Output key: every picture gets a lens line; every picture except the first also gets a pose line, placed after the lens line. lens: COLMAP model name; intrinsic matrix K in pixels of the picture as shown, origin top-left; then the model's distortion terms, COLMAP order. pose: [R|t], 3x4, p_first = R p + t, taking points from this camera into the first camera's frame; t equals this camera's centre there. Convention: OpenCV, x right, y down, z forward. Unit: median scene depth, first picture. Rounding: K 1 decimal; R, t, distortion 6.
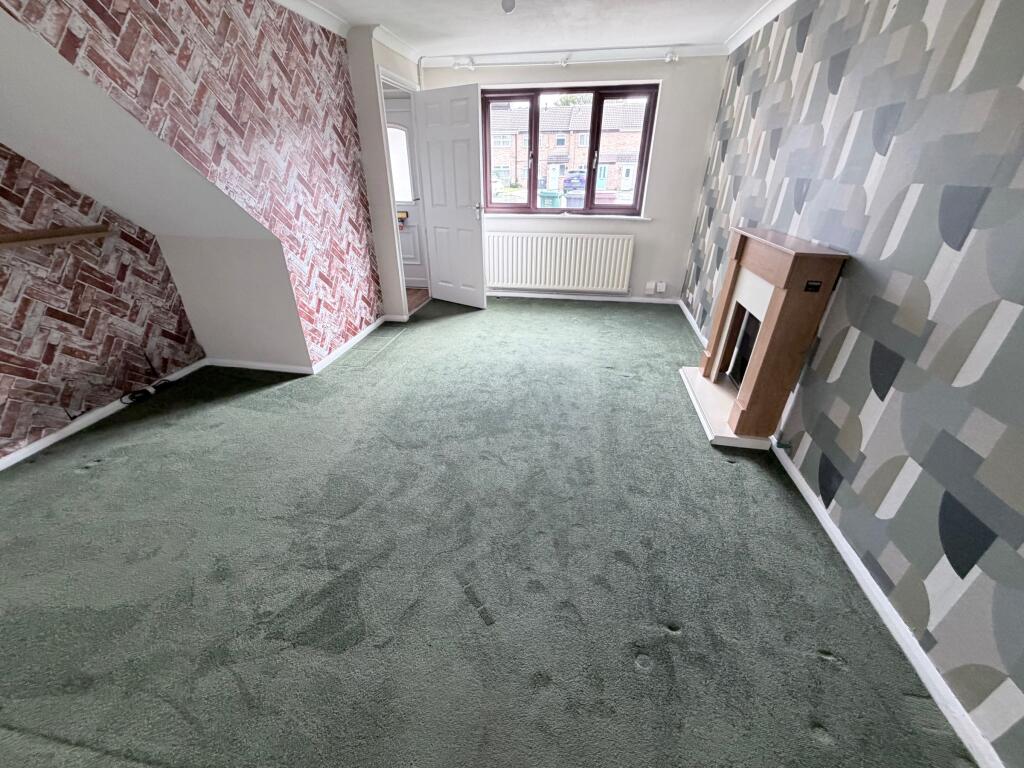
lens RADIAL K [[407.3, 0, 509.1], [0, 407.3, 386.0], [0, 0, 1]] dist [0.000807, -0.000061]
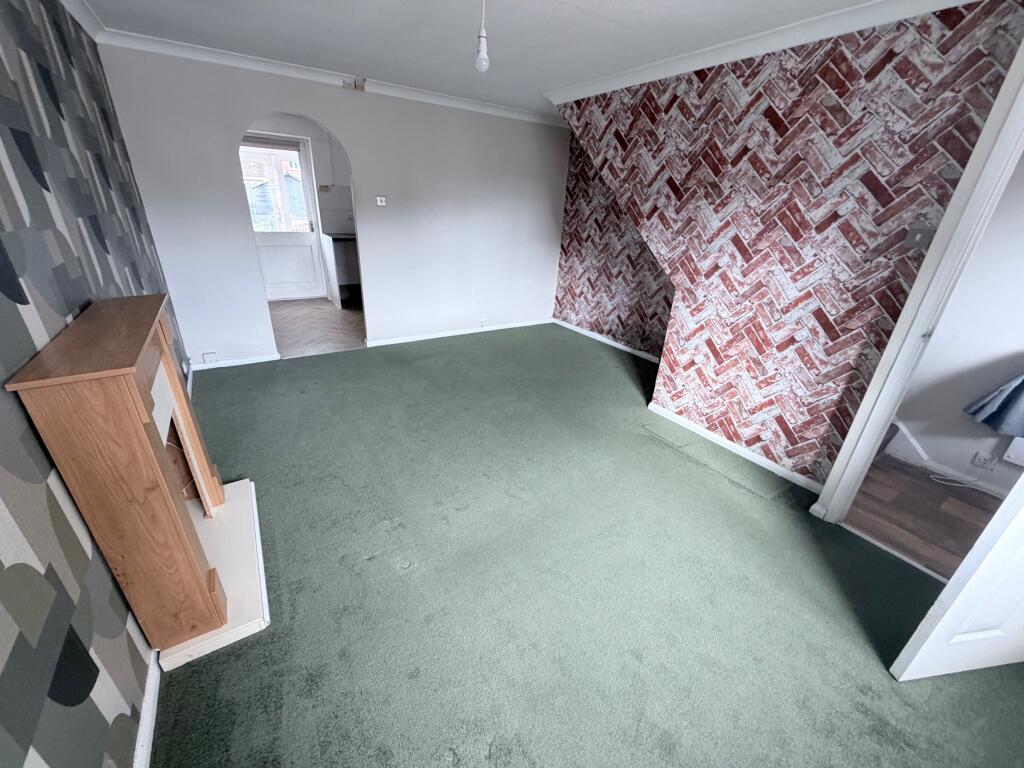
lens RADIAL K [[407.3, 0, 510.9], [0, 407.3, 387.0], [0, 0, 1]] dist [0.000807, -0.000061]
pose [[-0.730689, 0.247415, -0.636301, 0.429719], [-0.363109, 0.648425, 0.669101, -0.617689], [0.578139, 0.719952, -0.383959, 1.105907]]
